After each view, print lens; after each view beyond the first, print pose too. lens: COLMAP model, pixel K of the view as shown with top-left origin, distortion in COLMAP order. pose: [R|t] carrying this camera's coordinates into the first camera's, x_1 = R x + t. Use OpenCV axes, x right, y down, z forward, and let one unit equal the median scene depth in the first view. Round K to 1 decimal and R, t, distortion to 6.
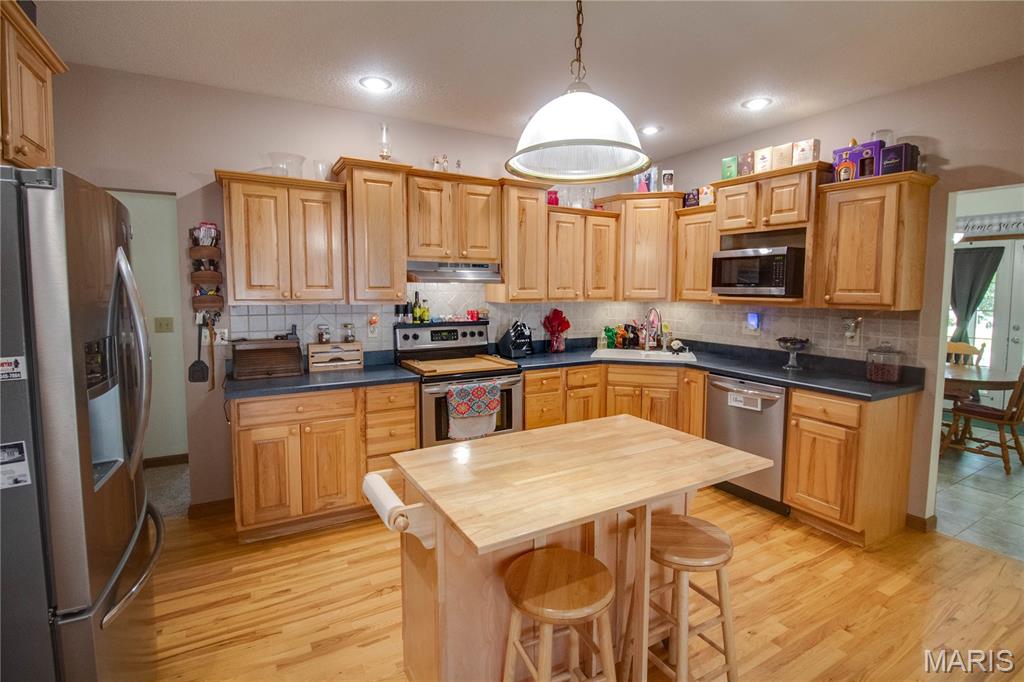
lens RADIAL K [[494.8, 0, 517.8], [0, 494.8, 321.4], [0, 0, 1]] dist [0.000324, 0.000267]
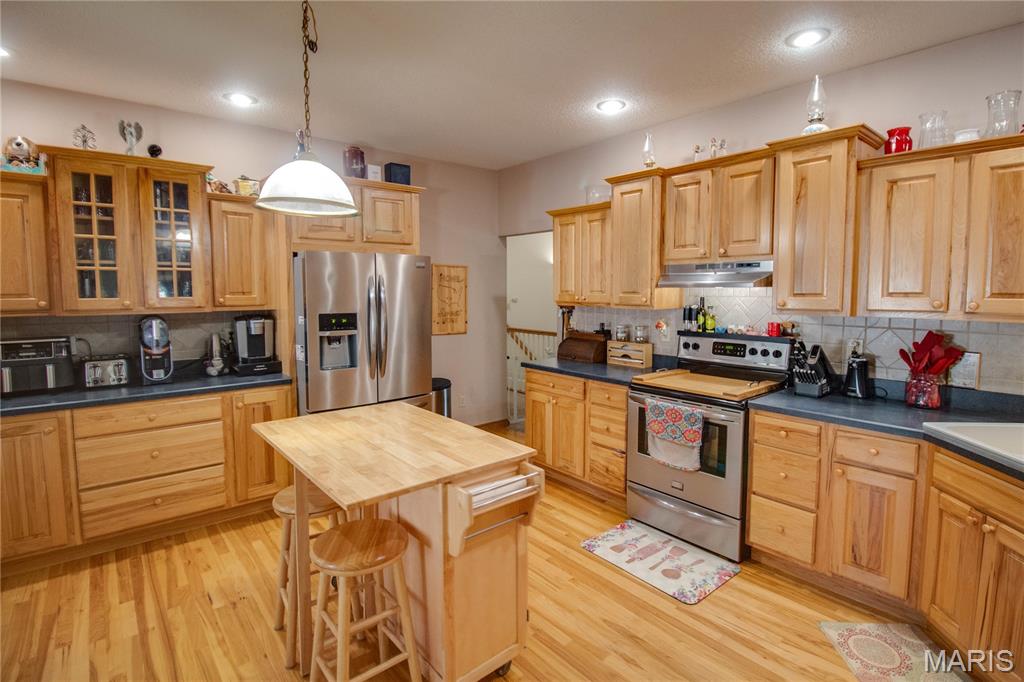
lens RADIAL K [[494.8, 0, 517.8], [0, 494.8, 321.4], [0, 0, 1]] dist [0.000324, 0.000267]
pose [[0.183746, 0.064002, -0.980888, 0.641657], [-0.063925, 0.996544, 0.053048, -0.042927], [0.980893, 0.052956, 0.187202, 0.513994]]
